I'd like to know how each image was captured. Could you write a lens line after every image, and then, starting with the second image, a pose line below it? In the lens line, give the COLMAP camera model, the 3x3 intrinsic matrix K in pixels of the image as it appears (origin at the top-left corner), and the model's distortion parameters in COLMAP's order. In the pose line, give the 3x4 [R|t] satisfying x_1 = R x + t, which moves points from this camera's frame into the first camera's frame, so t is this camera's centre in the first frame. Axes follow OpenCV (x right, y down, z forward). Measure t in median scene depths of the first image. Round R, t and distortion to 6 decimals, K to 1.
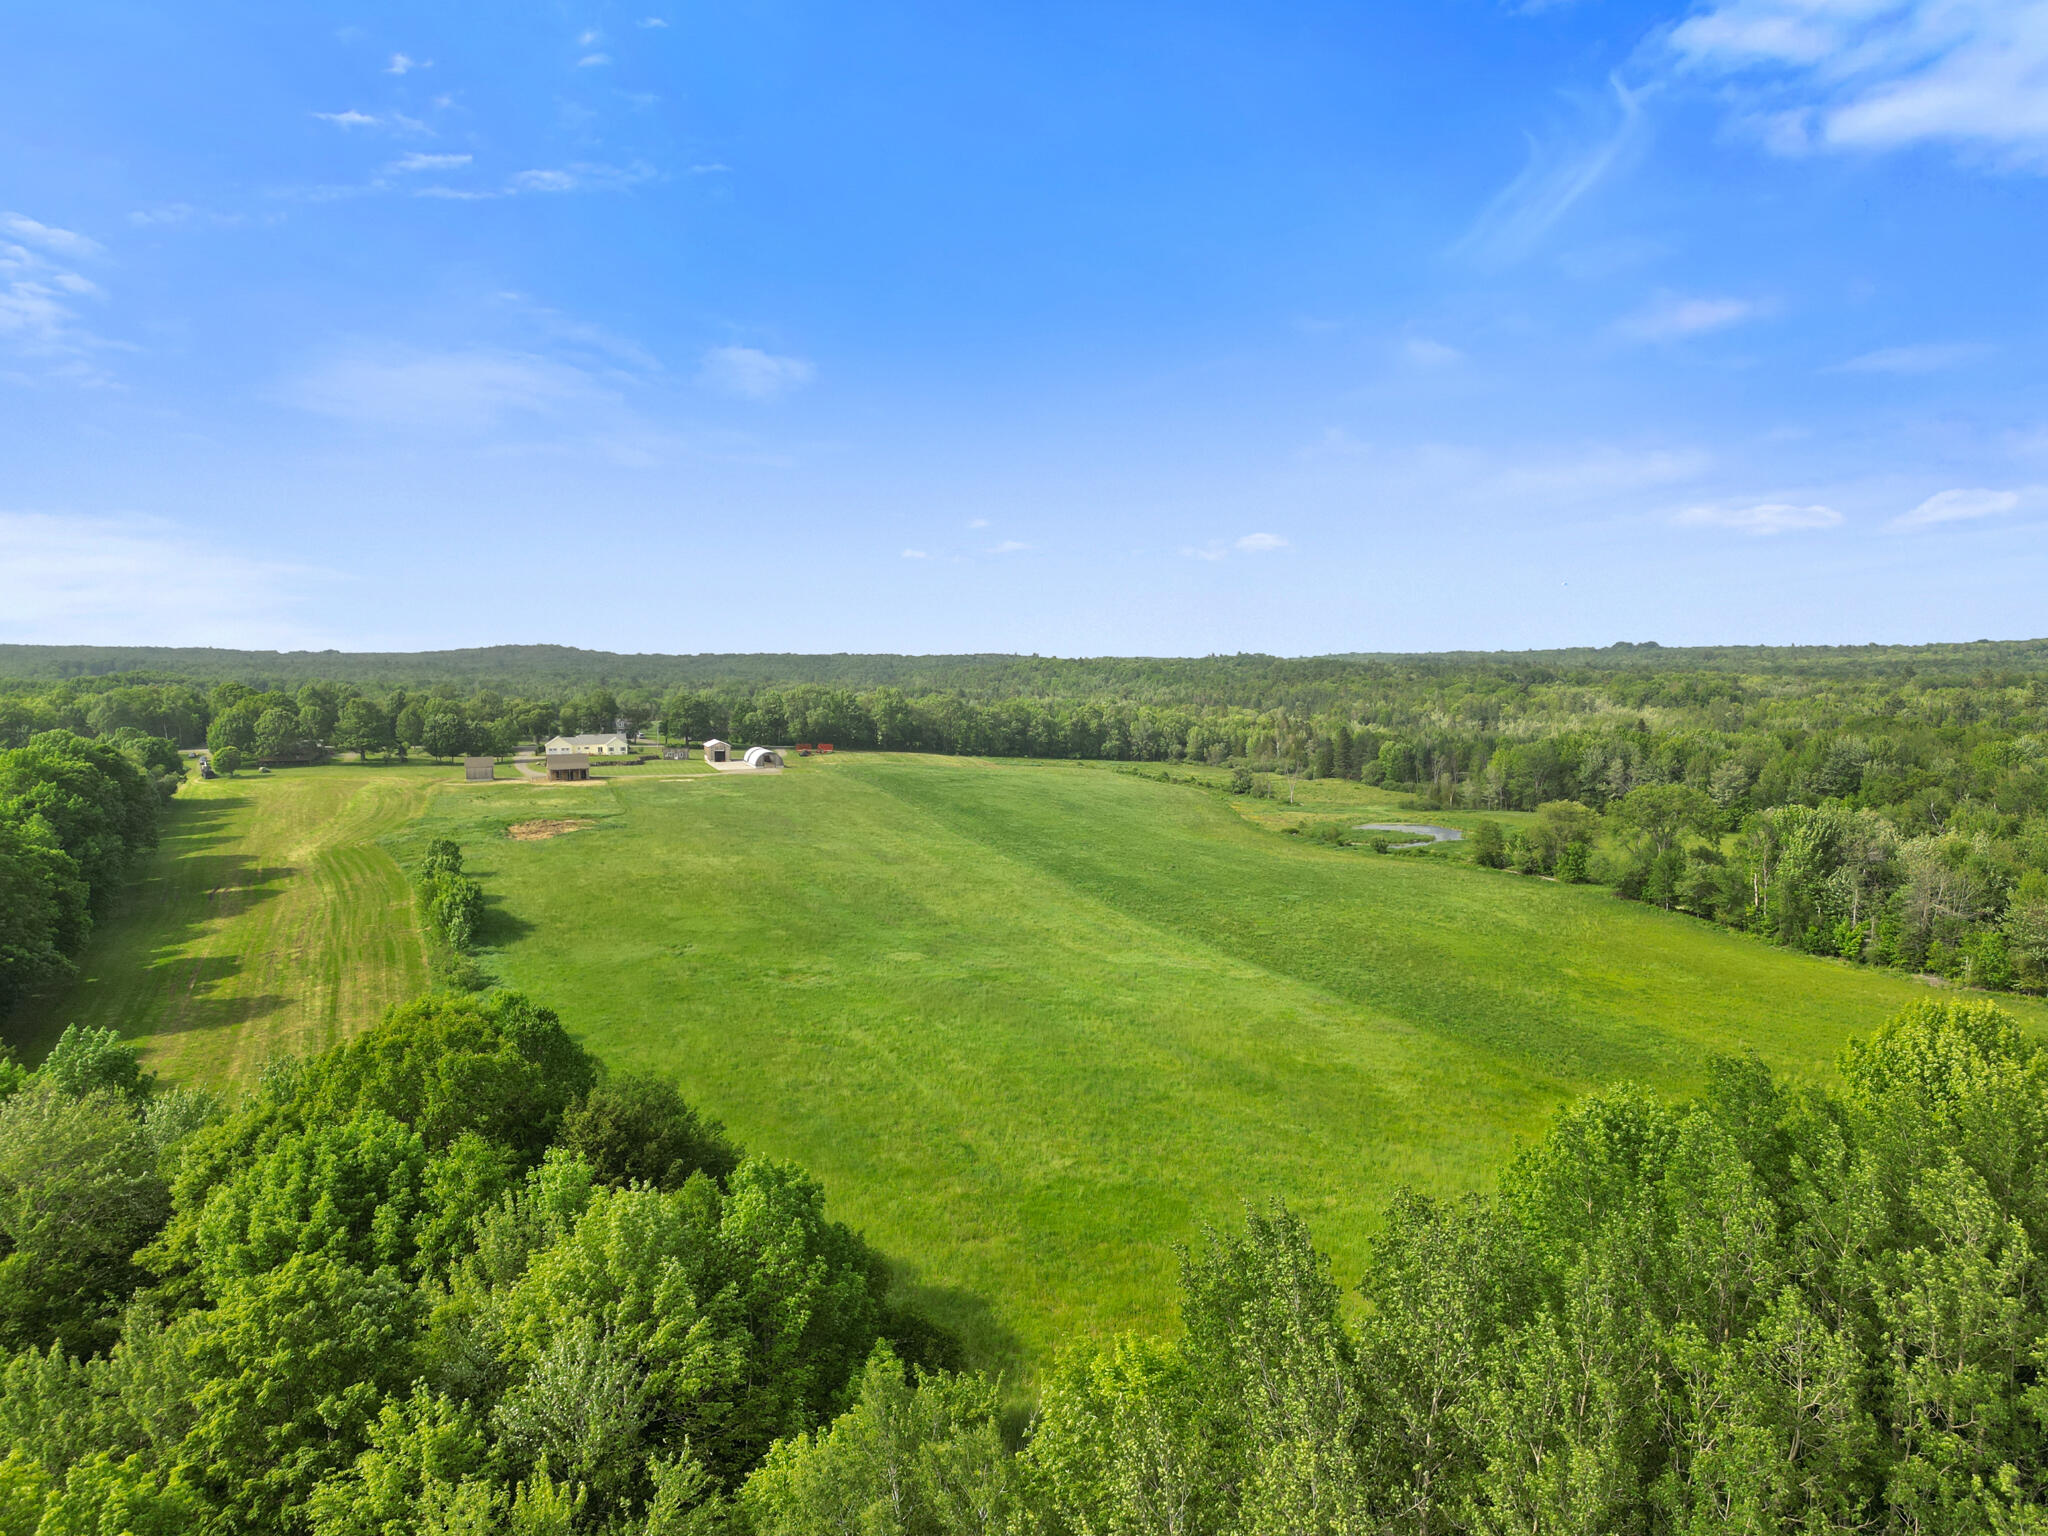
lens RADIAL K [[1468.1, 0, 1010.6], [0, 1468.1, 762.3], [0, 0, 1]] dist [0.107310, -0.126270]
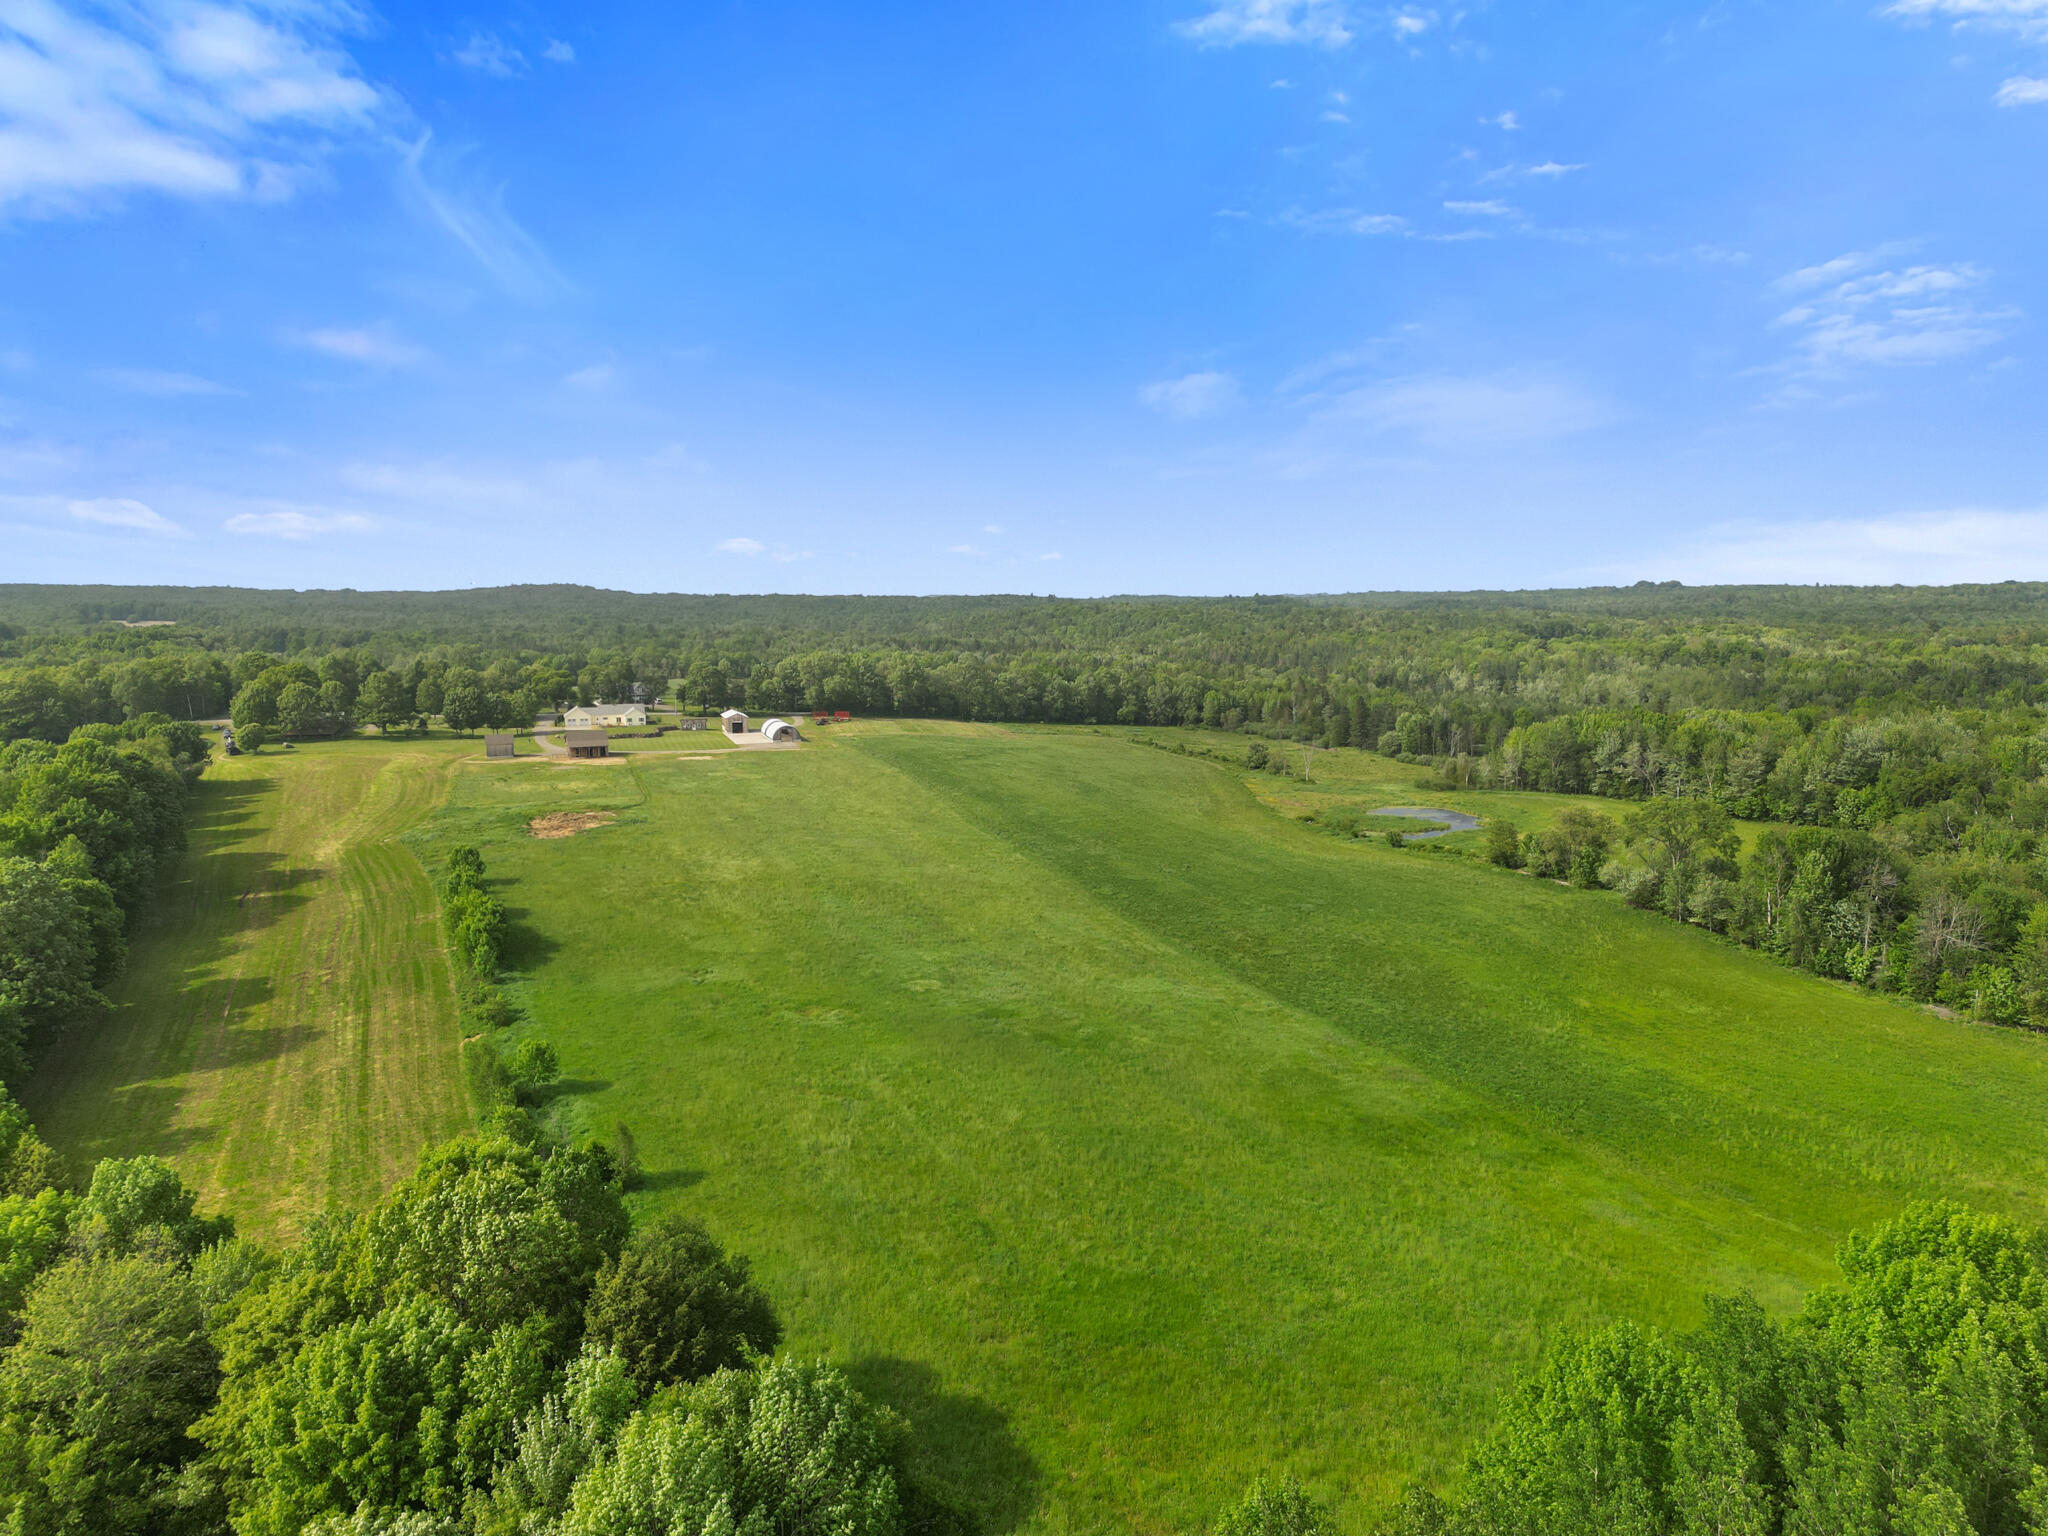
lens RADIAL K [[1468.1, 0, 1010.6], [0, 1468.1, 762.3], [0, 0, 1]] dist [0.107310, -0.126270]
pose [[0.999941, 0.002854, -0.010440, -0.001000], [-0.002389, 0.999015, 0.044311, -0.054708], [0.010556, -0.044284, 0.998963, -0.005550]]
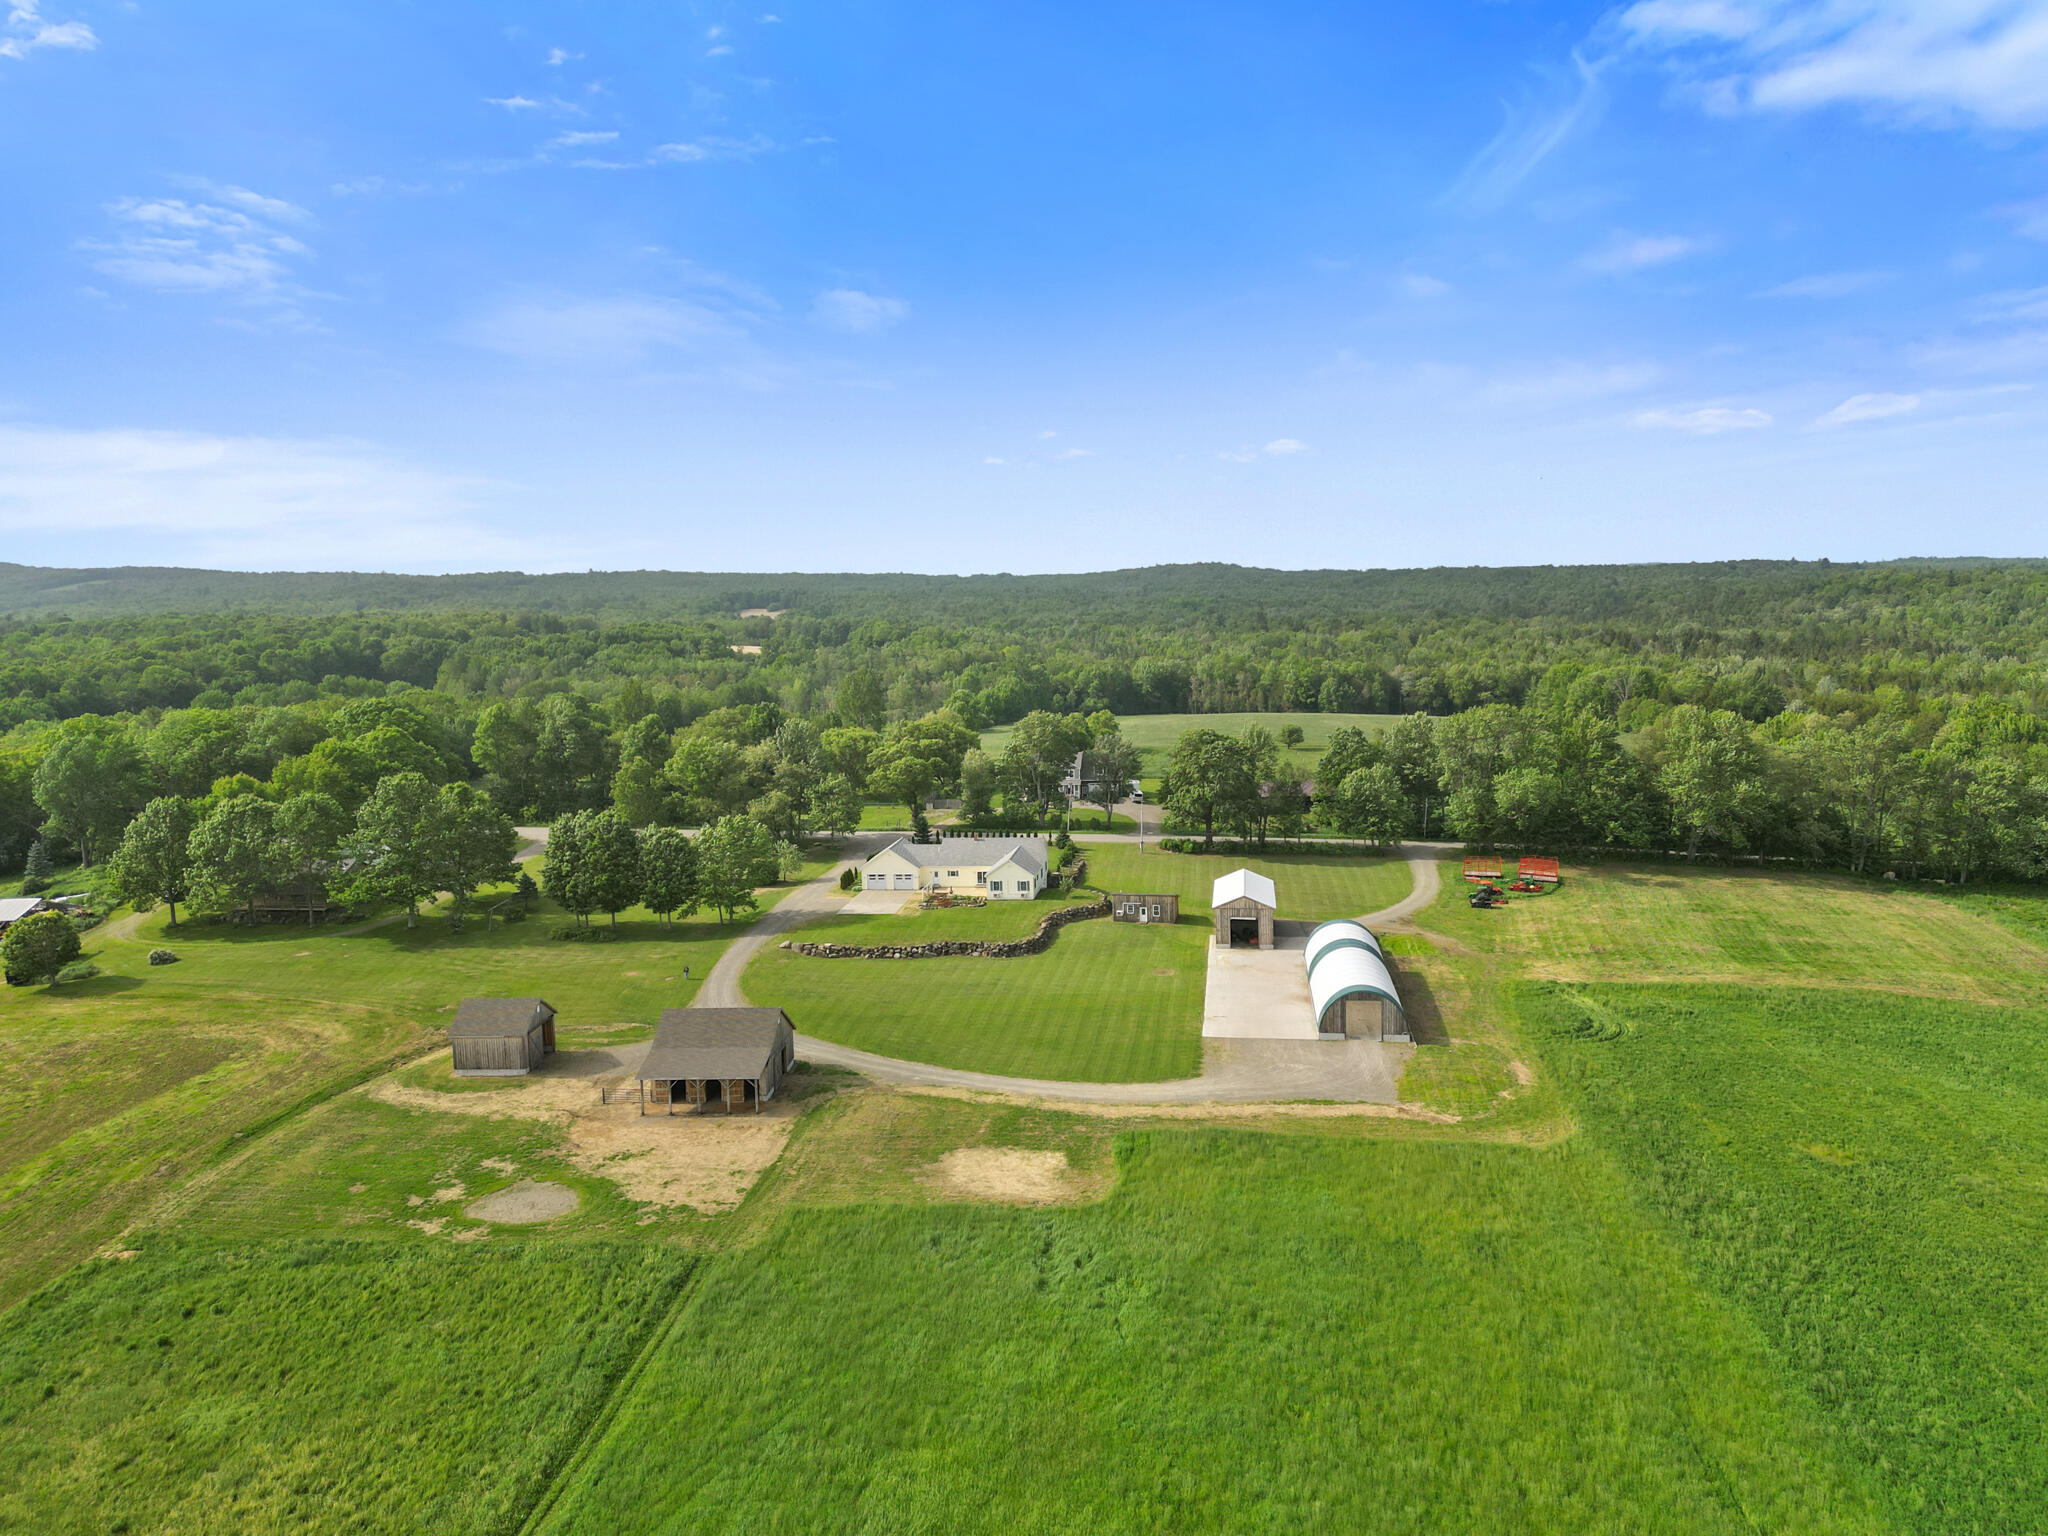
lens RADIAL K [[1468.1, 0, 1010.6], [0, 1468.1, 762.3], [0, 0, 1]] dist [0.107310, -0.126270]
pose [[0.898911, 0.041580, -0.436153, -0.191590], [-0.014899, 0.997812, 0.064420, -0.151517], [0.437877, -0.051409, 0.897564, 1.372550]]
